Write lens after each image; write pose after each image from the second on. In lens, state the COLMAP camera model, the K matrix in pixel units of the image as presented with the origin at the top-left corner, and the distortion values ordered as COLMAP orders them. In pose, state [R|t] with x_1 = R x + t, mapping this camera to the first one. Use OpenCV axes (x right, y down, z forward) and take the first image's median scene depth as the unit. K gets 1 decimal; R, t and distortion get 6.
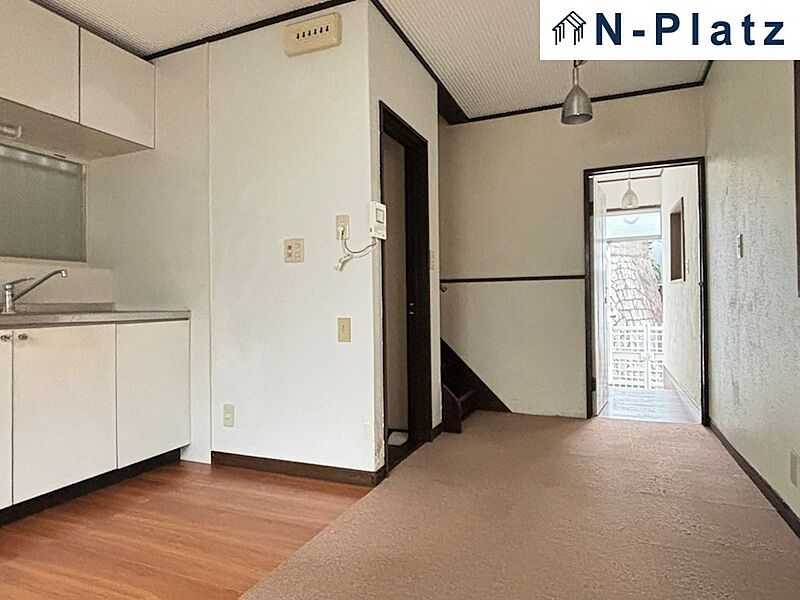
lens RADIAL K [[487.4, 0, 399.6], [0, 487.4, 301.8], [0, 0, 1]] dist [0.005437, -0.006853]
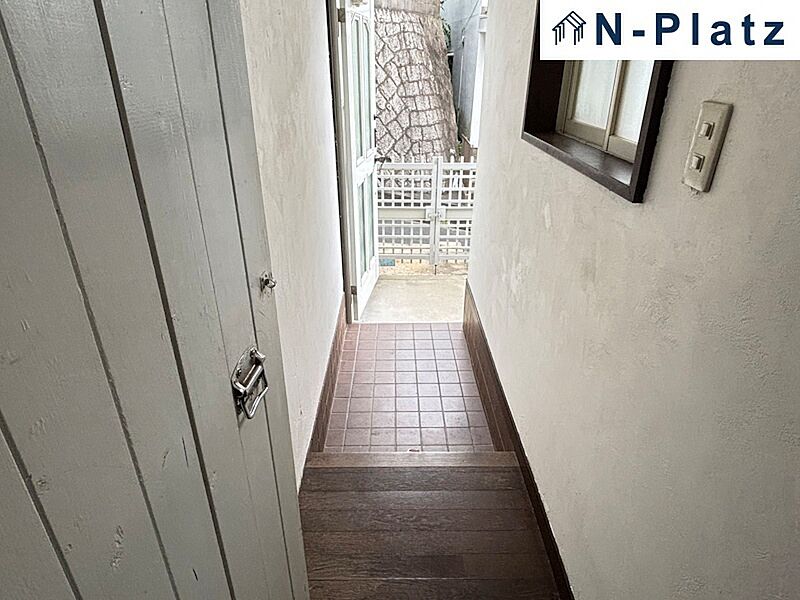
lens RADIAL K [[487.4, 0, 398.8], [0, 487.4, 299.4], [0, 0, 1]] dist [0.005437, -0.006853]
pose [[0.917358, -0.157347, 0.365645, 0.126238], [-0.020319, 0.898854, 0.437777, -0.030262], [-0.397544, -0.409028, 0.821374, 0.264007]]
